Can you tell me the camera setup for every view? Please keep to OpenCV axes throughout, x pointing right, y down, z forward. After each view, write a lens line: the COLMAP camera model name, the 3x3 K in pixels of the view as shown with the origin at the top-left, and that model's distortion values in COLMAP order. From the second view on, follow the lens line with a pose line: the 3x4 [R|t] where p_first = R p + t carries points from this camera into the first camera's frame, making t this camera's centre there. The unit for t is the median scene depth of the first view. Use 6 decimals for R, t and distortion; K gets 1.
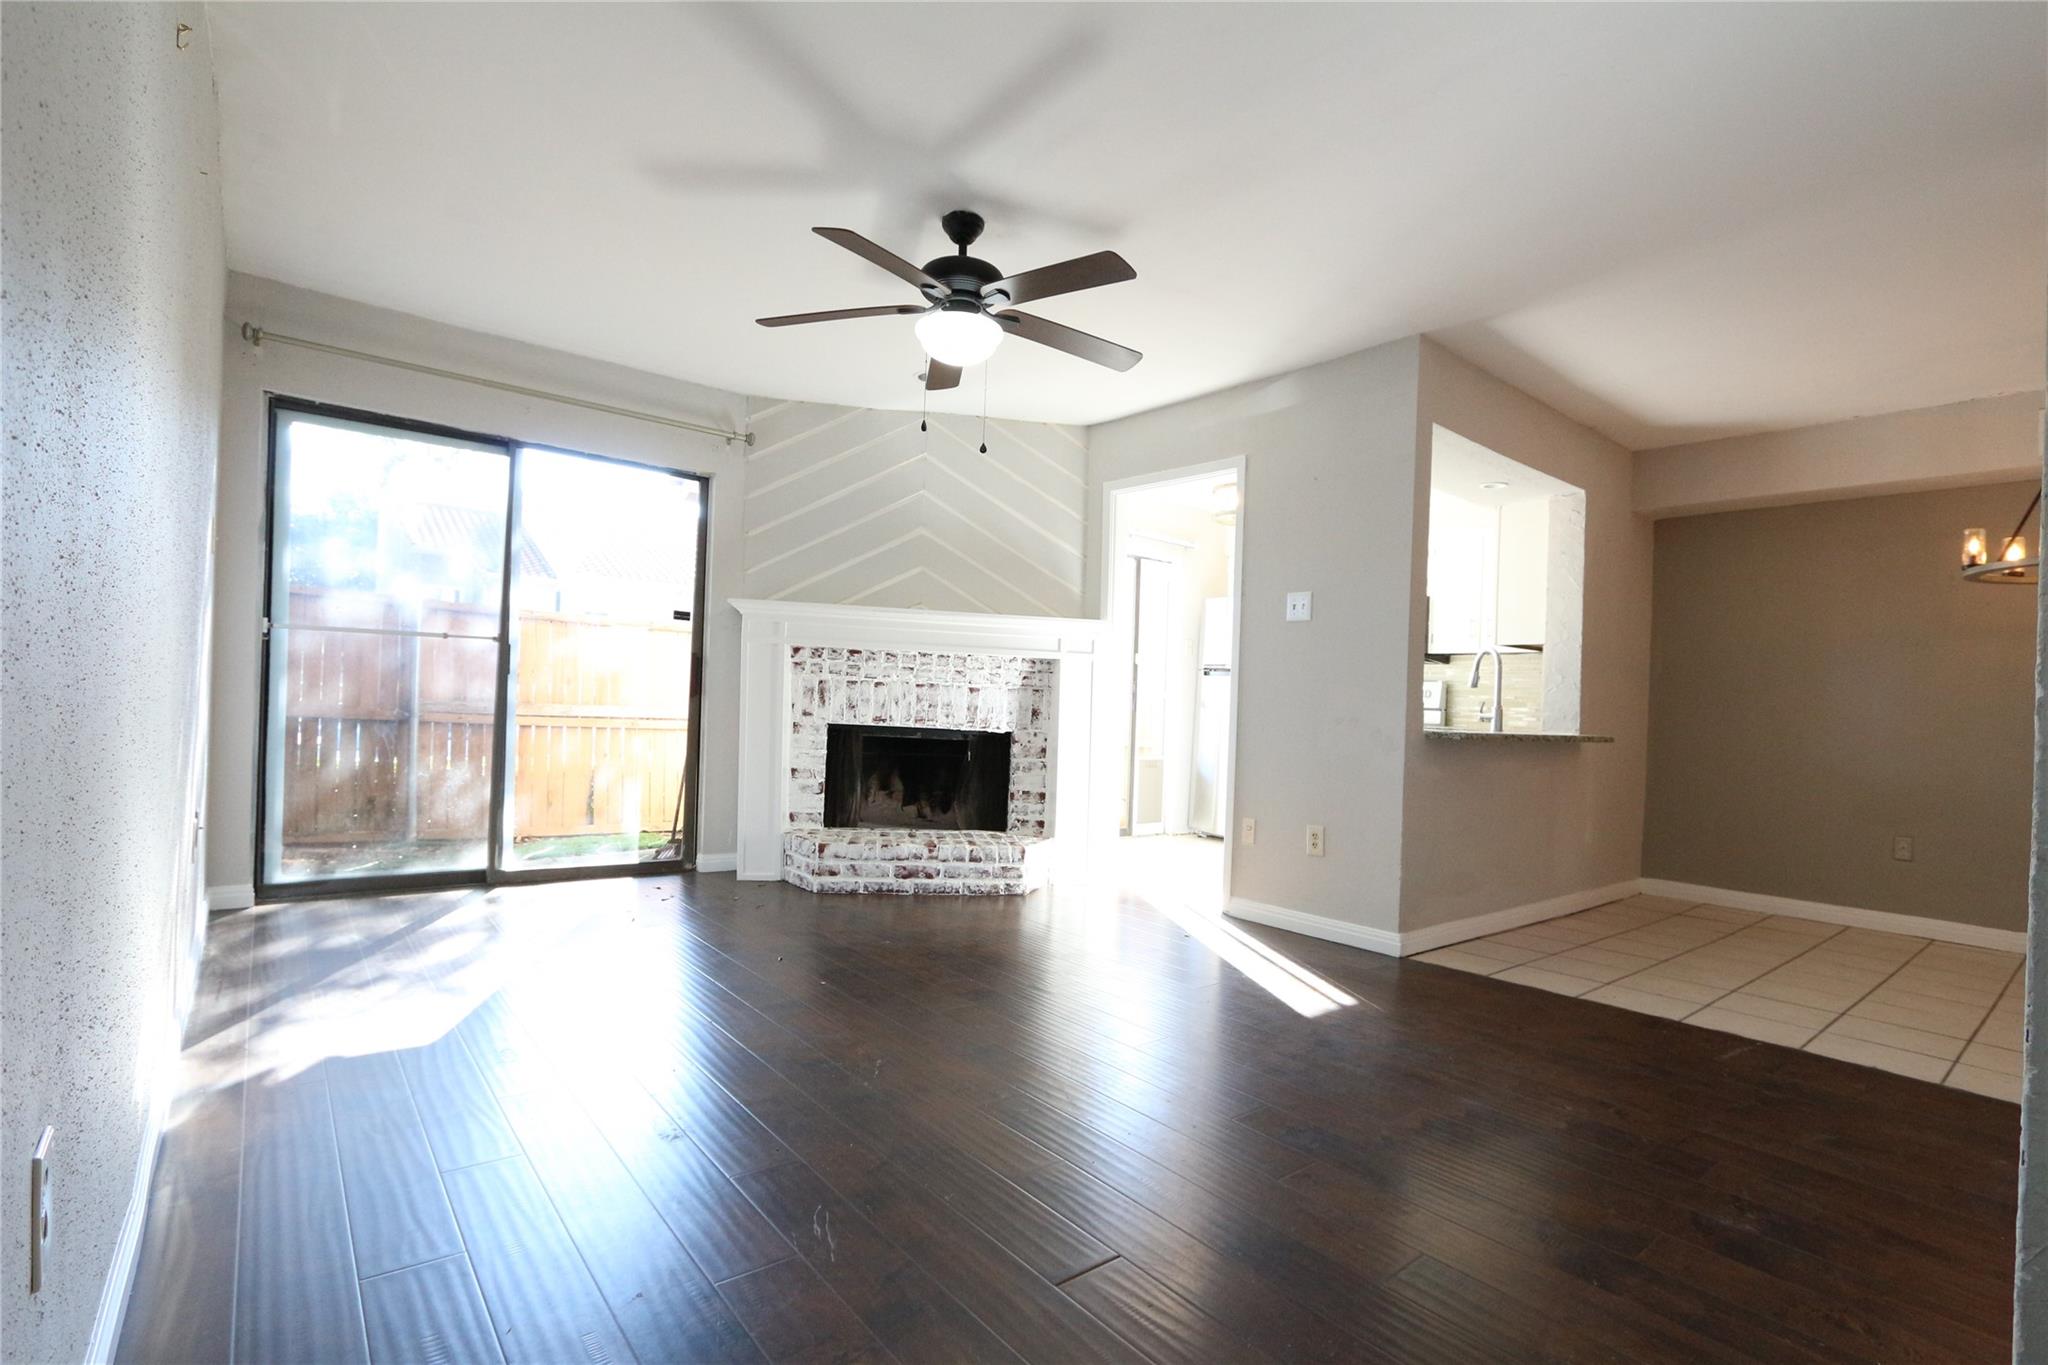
lens RADIAL K [[950.5, 0, 1027.0], [0, 950.5, 712.9], [0, 0, 1]] dist [-0.023960, 0.011662]
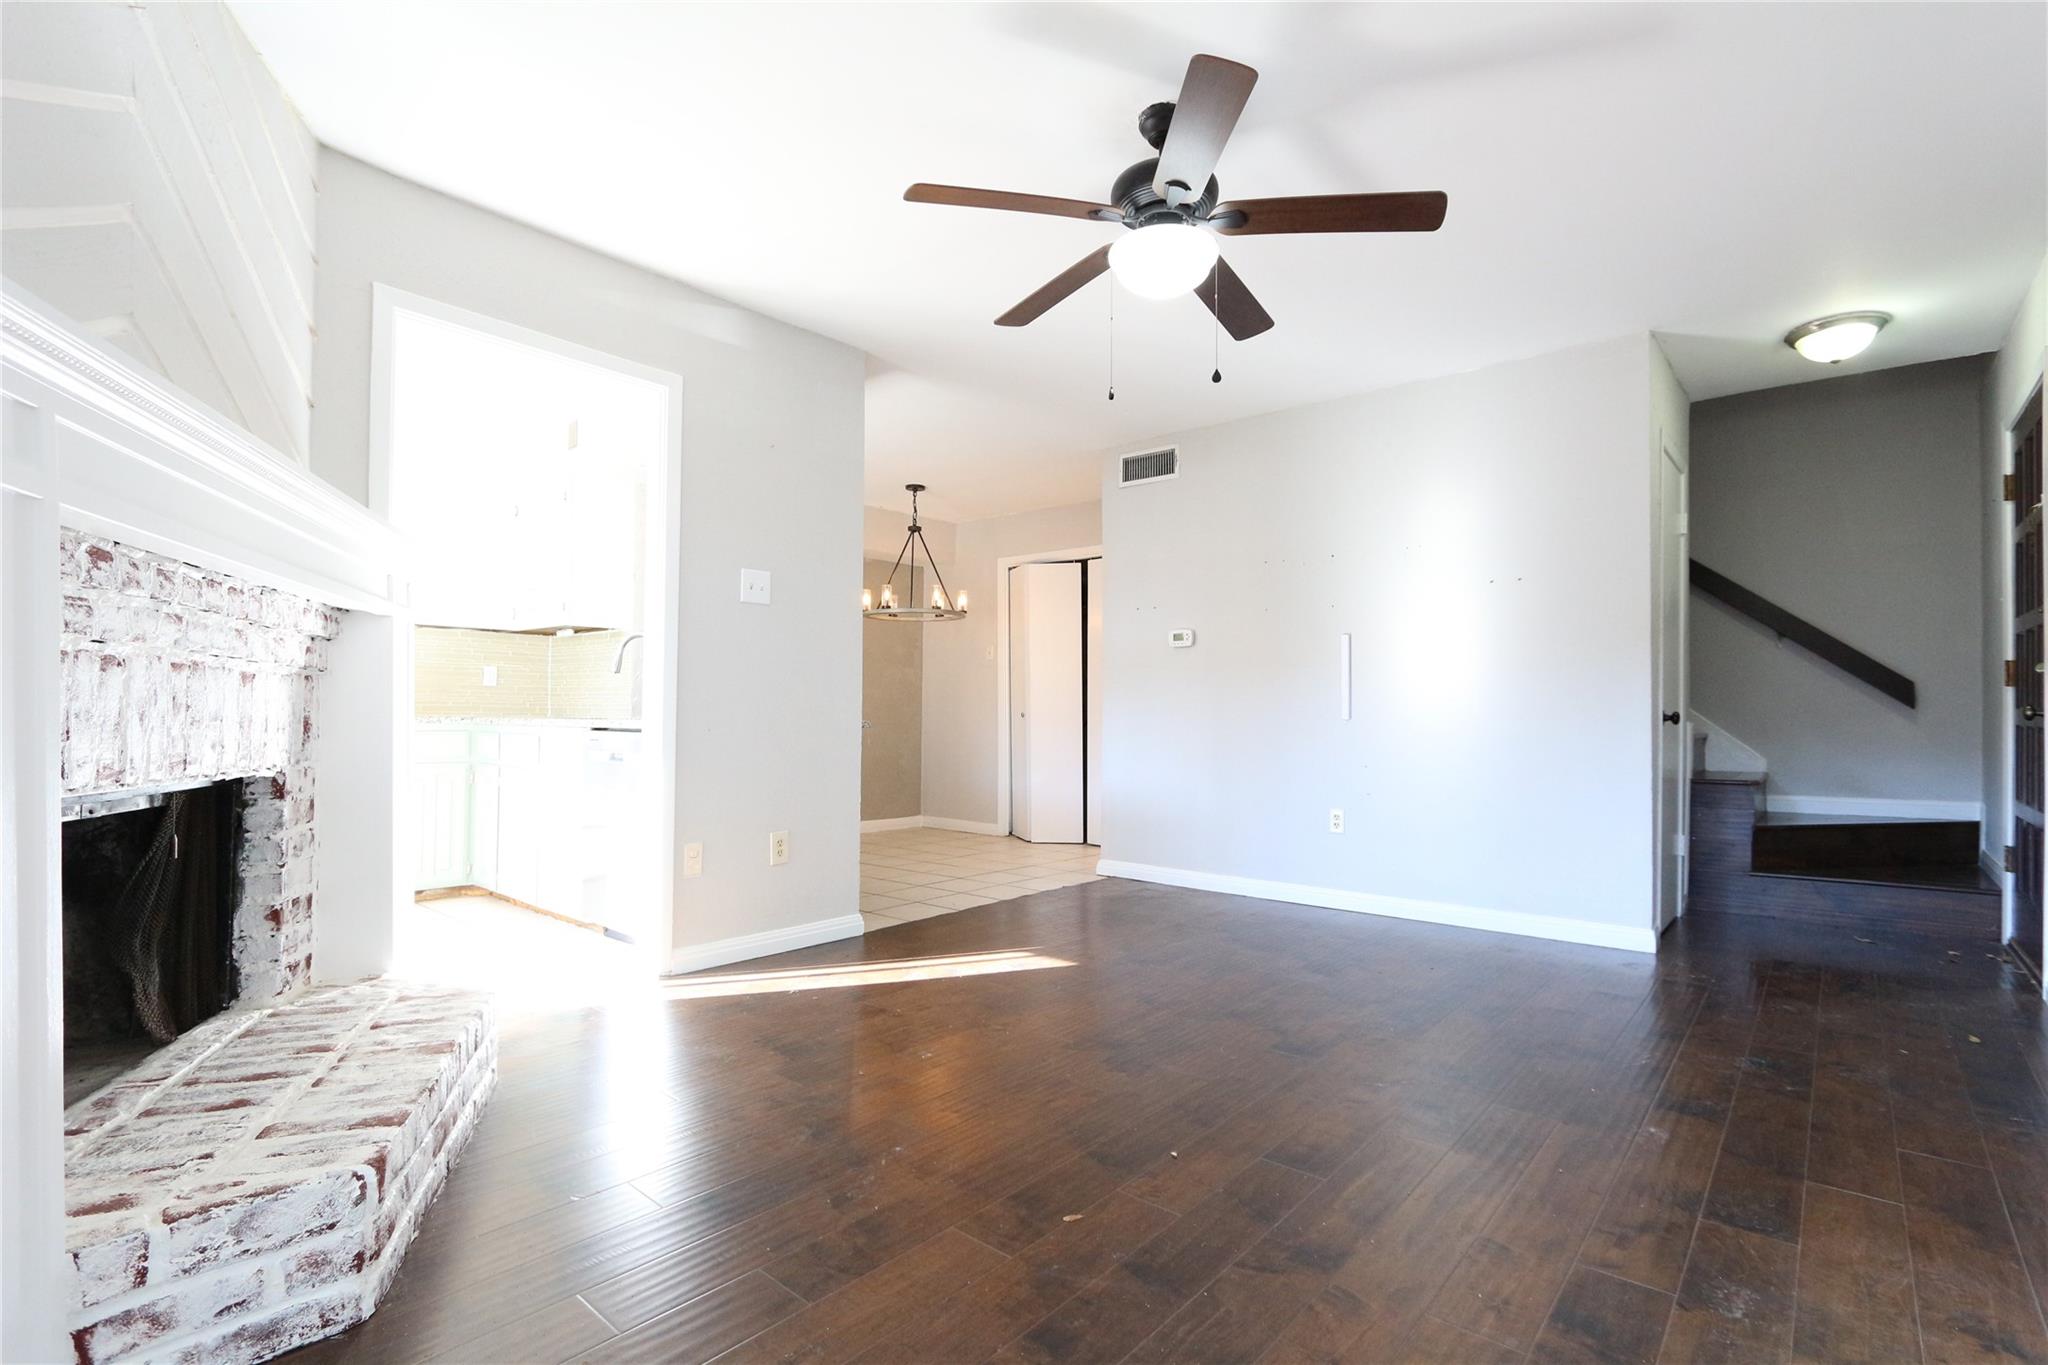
lens RADIAL K [[950.5, 0, 1027.0], [0, 950.5, 712.9], [0, 0, 1]] dist [-0.023960, 0.011662]
pose [[-0.174424, -0.040856, 0.983823, -0.614962], [-0.005781, 0.999164, 0.040468, -0.032867], [-0.984654, 0.001371, -0.174514, 0.899025]]
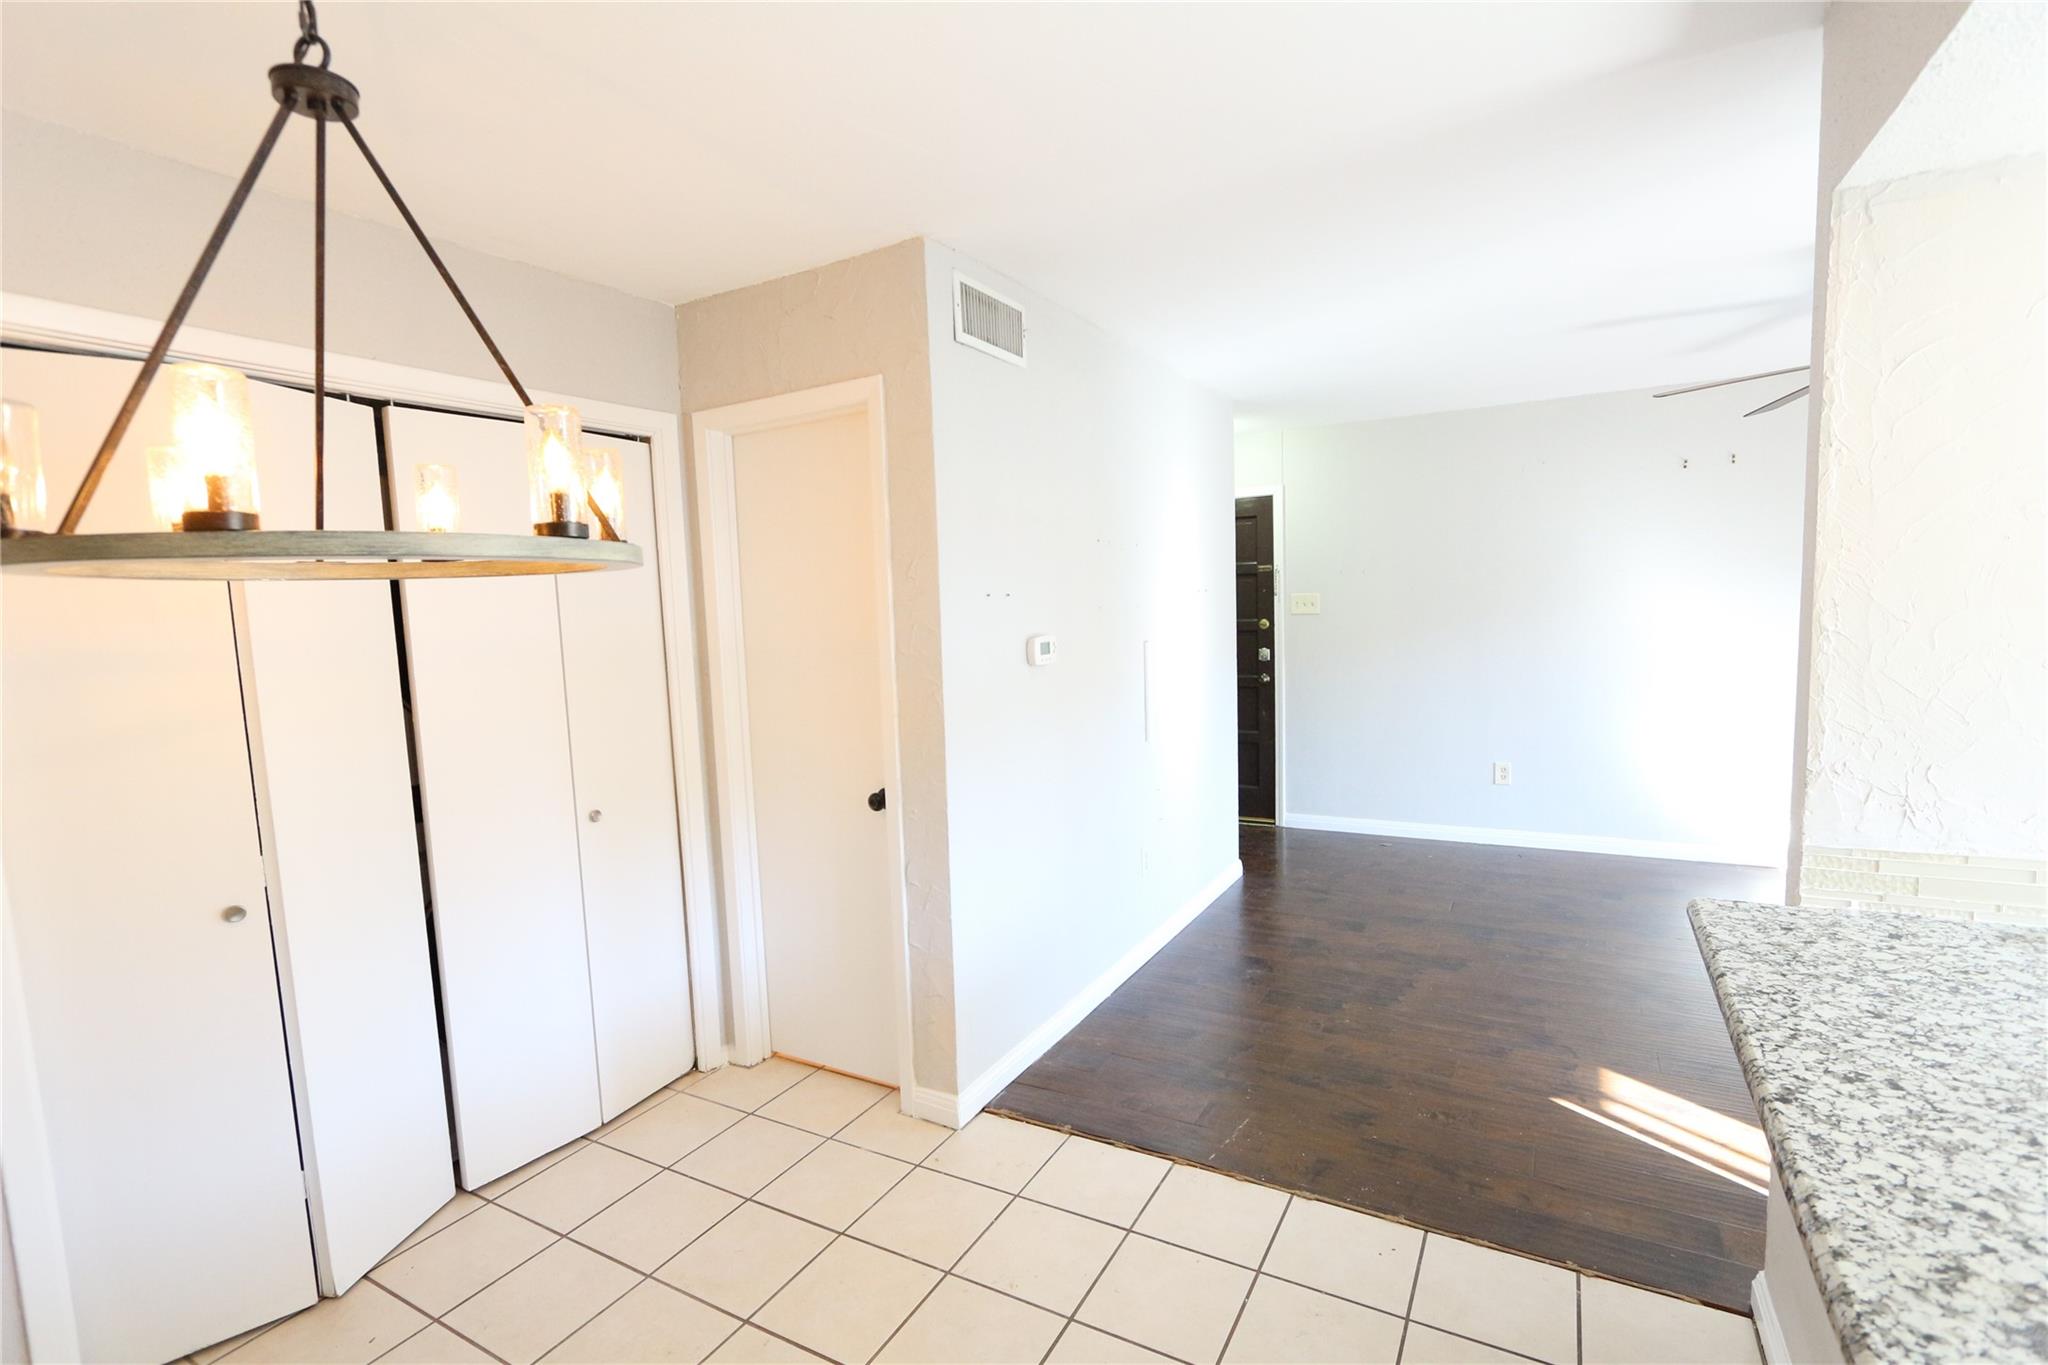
lens RADIAL K [[950.5, 0, 1027.0], [0, 950.5, 712.9], [0, 0, 1]] dist [-0.023960, 0.011662]
pose [[-0.929346, 0.040748, -0.366953, 0.848753], [0.002708, 0.994617, 0.103587, -0.109568], [0.369199, 0.095275, -0.924454, 1.161452]]
